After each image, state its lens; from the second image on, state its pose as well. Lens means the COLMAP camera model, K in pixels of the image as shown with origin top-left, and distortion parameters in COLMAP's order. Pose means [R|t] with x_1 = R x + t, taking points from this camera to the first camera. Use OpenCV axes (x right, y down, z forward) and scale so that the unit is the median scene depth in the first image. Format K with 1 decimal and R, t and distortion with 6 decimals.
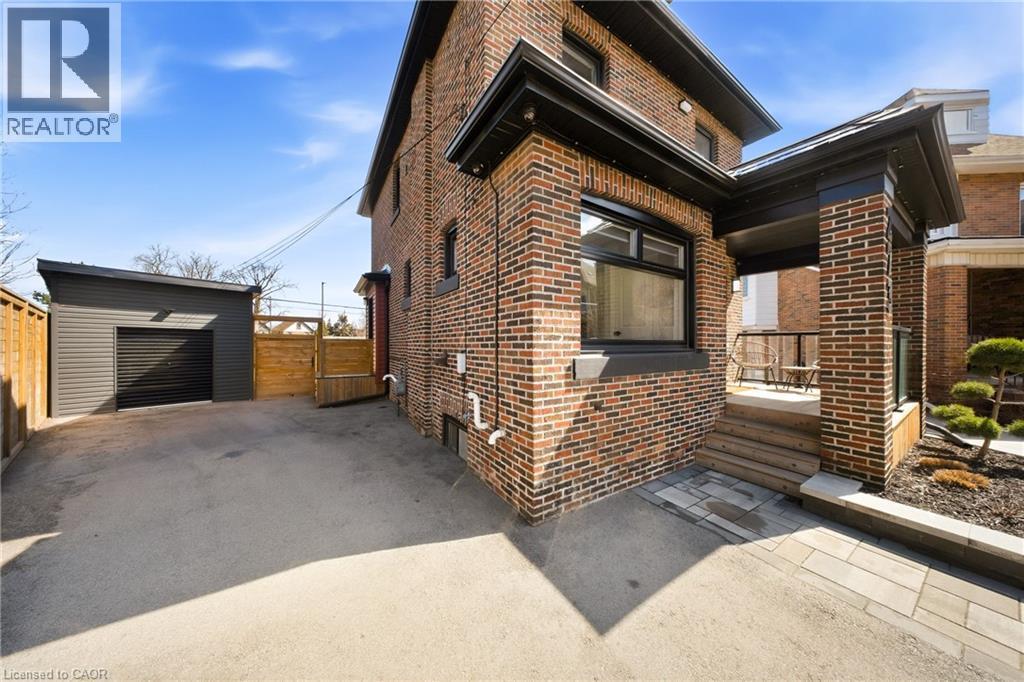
lens RADIAL K [[303.8, 0, 510.5], [0, 303.8, 341.4], [0, 0, 1]] dist [-0.000555, -0.000159]
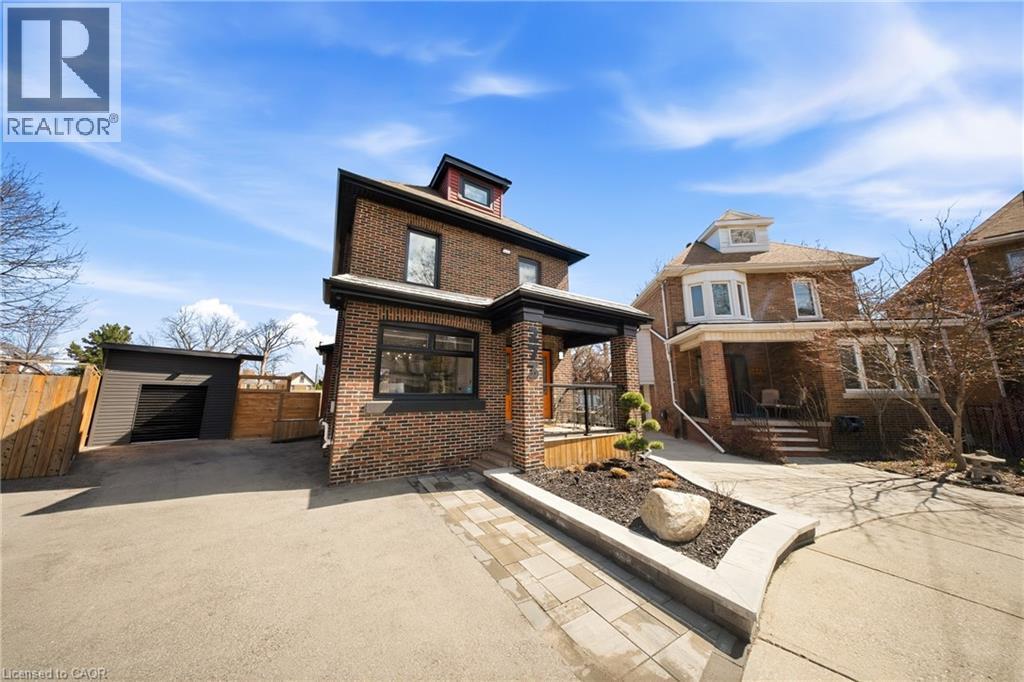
lens RADIAL K [[303.8, 0, 515.1], [0, 303.8, 341.3], [0, 0, 1]] dist [-0.000555, -0.000159]
pose [[0.999851, -0.003927, -0.016806, 0.541862], [0.001000, 0.985323, -0.170699, -0.000278], [0.017229, 0.170657, 0.985180, -0.458393]]
